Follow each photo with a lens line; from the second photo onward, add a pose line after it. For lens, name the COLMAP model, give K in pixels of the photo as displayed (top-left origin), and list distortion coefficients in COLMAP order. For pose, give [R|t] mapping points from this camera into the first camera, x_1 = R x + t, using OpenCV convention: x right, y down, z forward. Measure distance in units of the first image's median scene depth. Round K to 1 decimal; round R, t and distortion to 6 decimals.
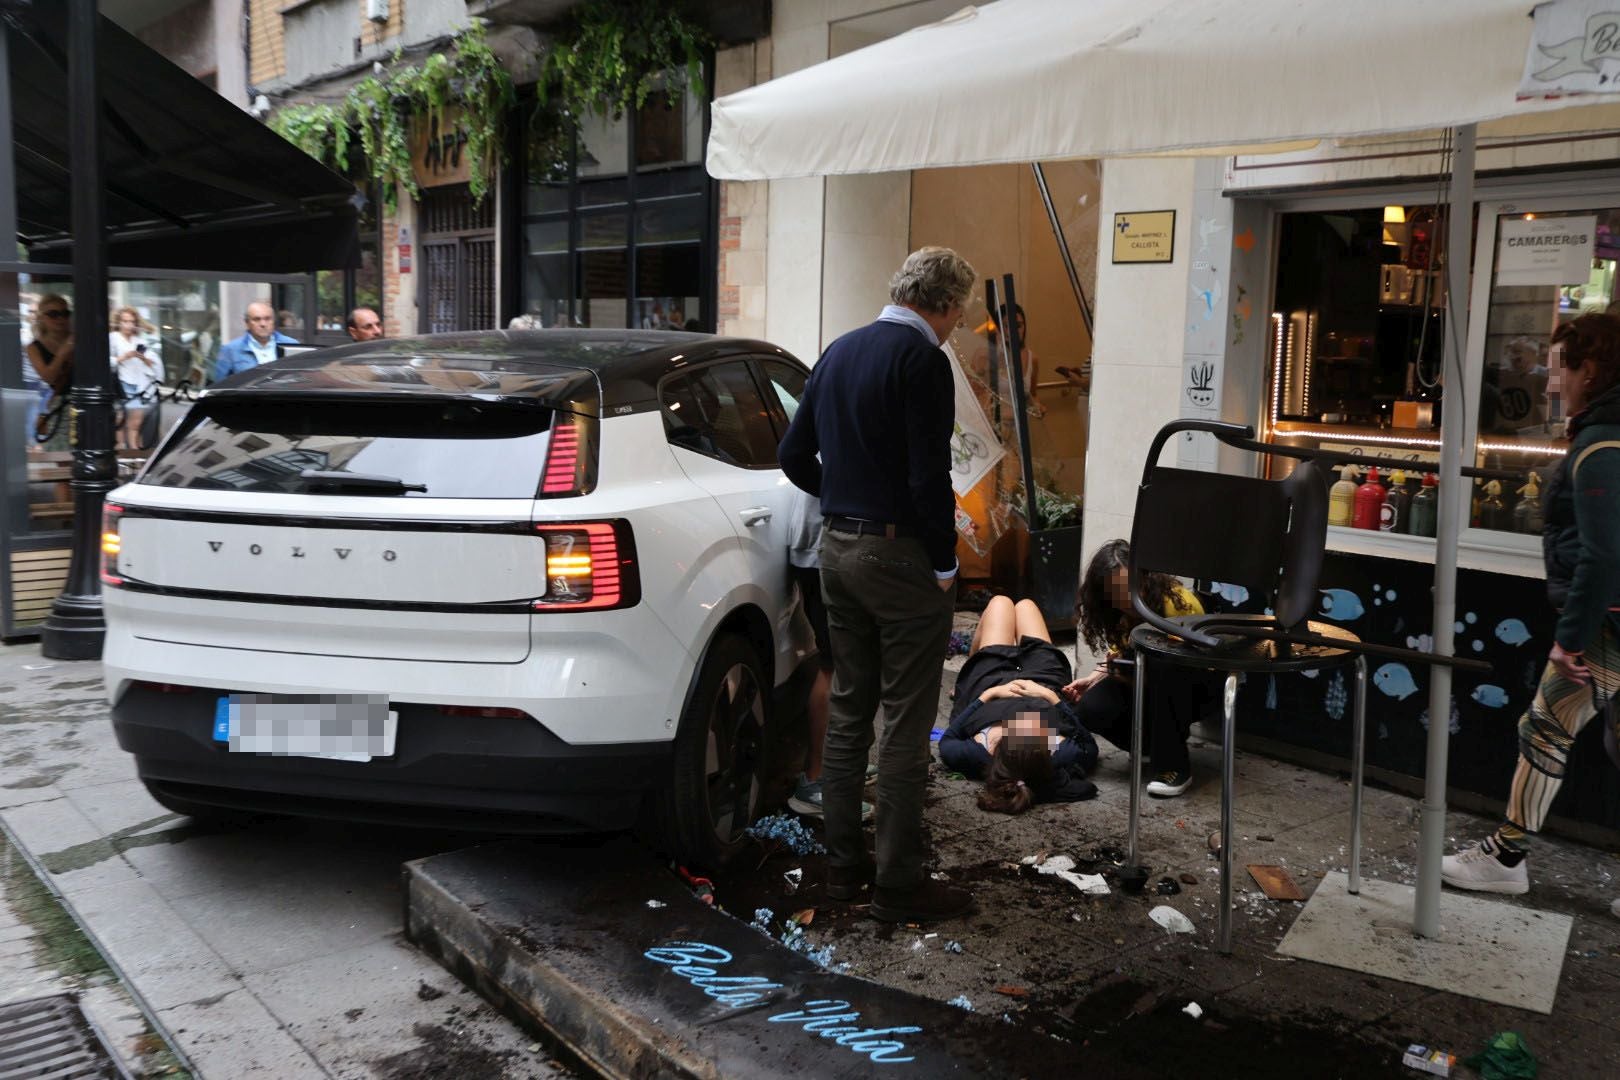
lens RADIAL K [[1504.6, 0, 824.5], [0, 1504.6, 543.3], [0, 0, 1]] dist [0.029973, 0.000000]
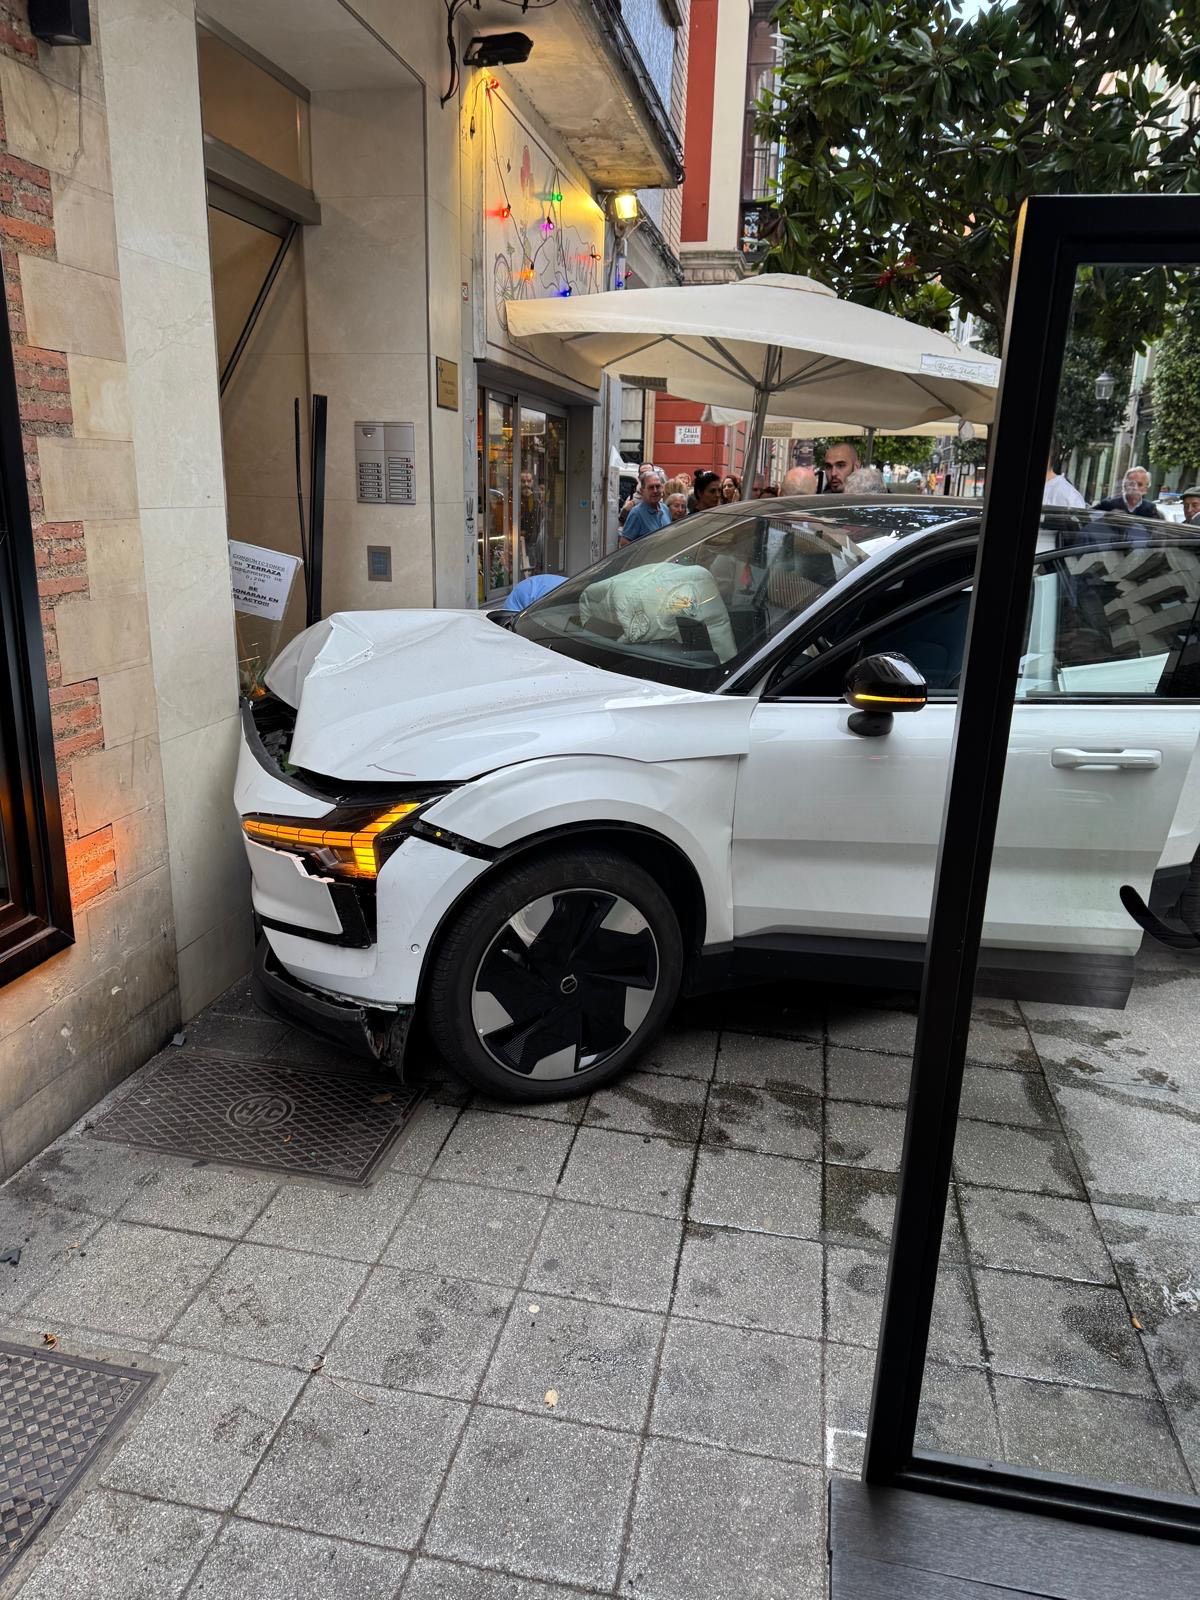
lens RADIAL K [[1157.2, 0, 609.8], [0, 1157.2, 794.4], [0, 0, 1]] dist [0.039515, -0.034890]
pose [[-0.653532, -0.234117, 0.719782, -0.564838], [0.063266, 0.930737, 0.360176, -0.224608], [-0.754251, 0.280924, -0.593454, 1.523878]]
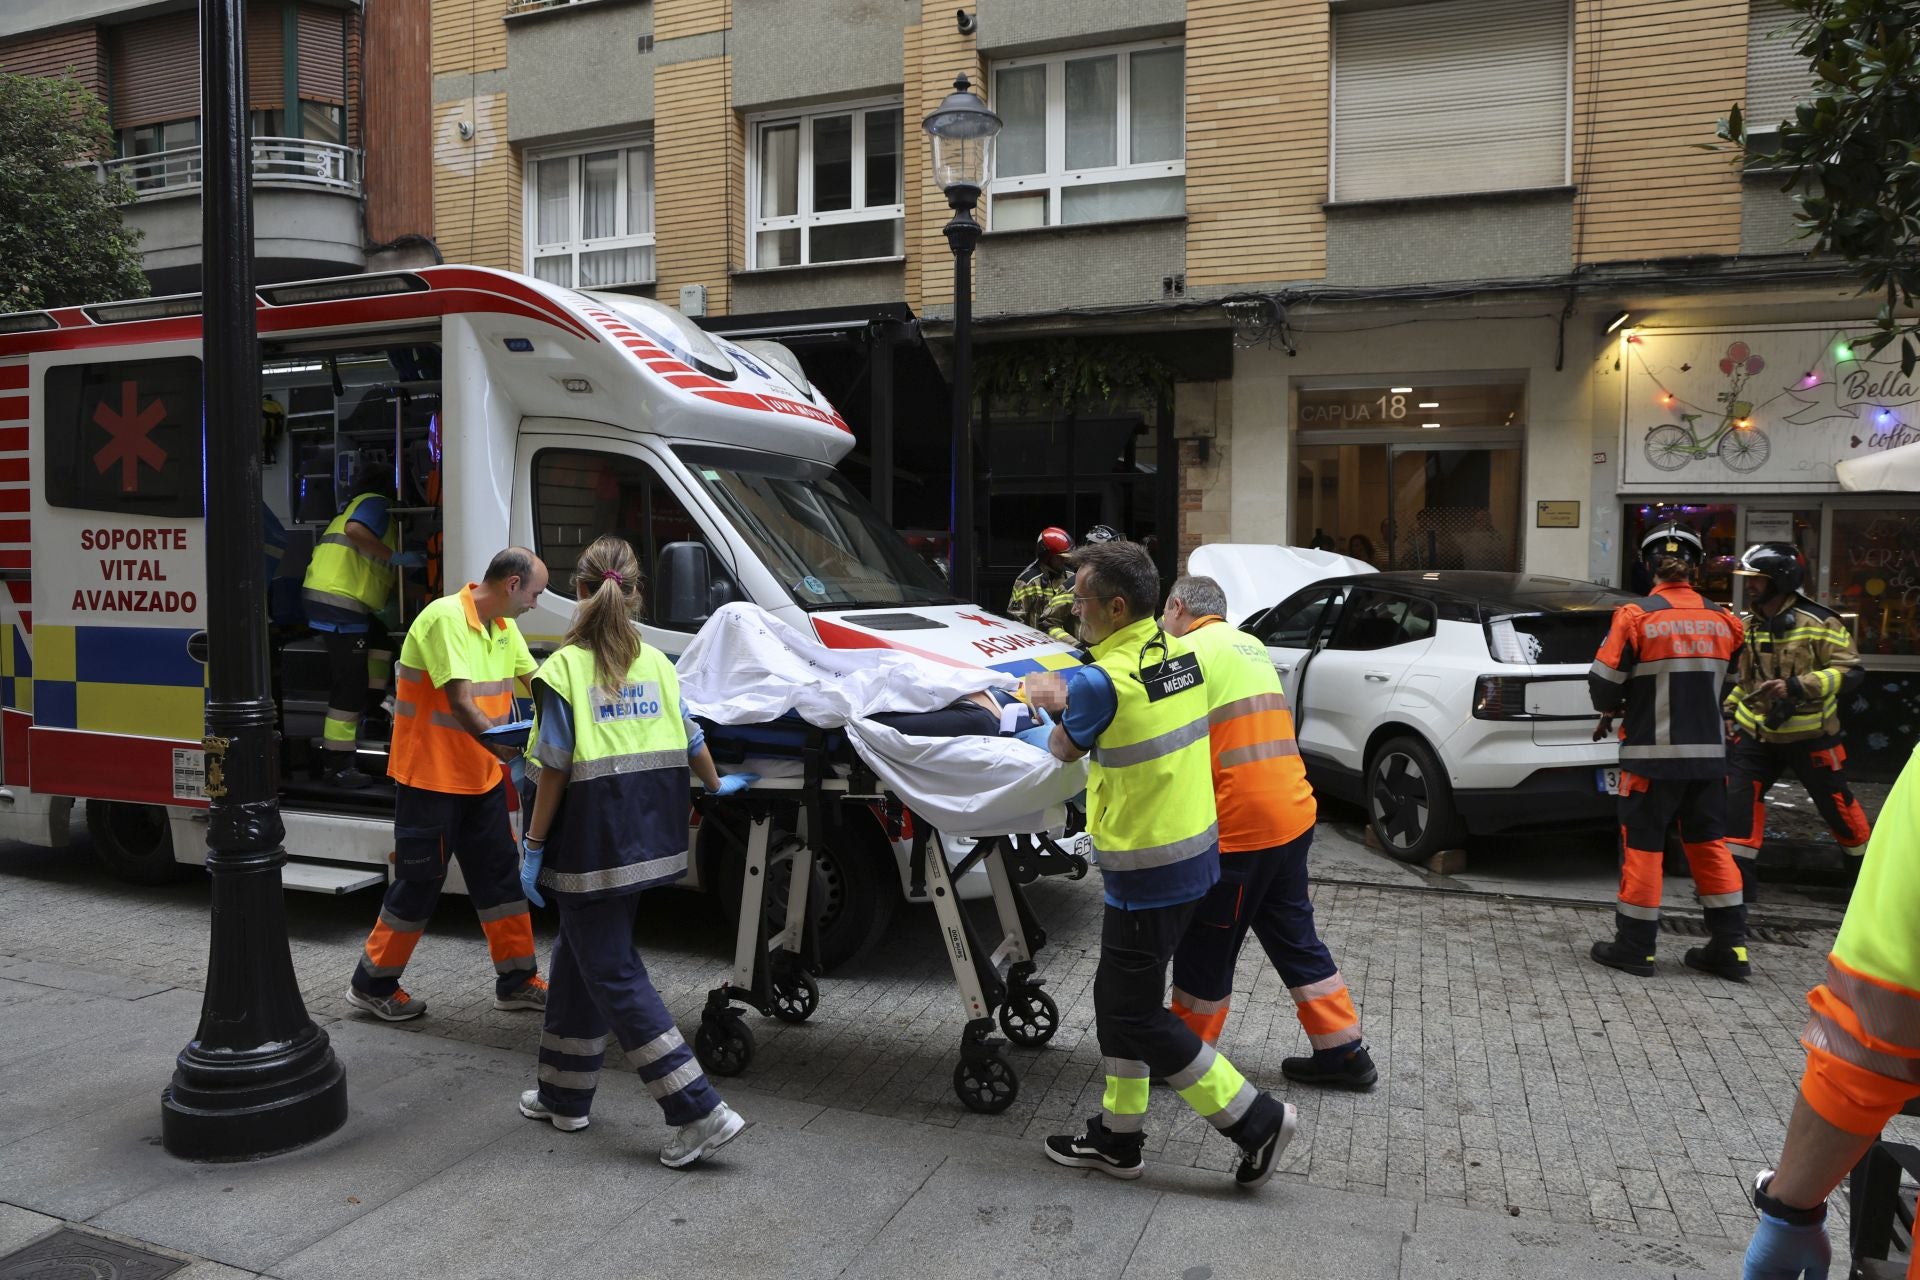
lens RADIAL K [[1338.7, 0, 995.5], [0, 1338.7, 631.9], [0, 0, 1]] dist [-0.055424, 0.045916]
pose [[0.838847, -0.056481, 0.541429, -1.334814], [0.090479, 0.995234, -0.036360, -0.056680], [-0.536795, 0.079488, 0.839960, -0.028860]]
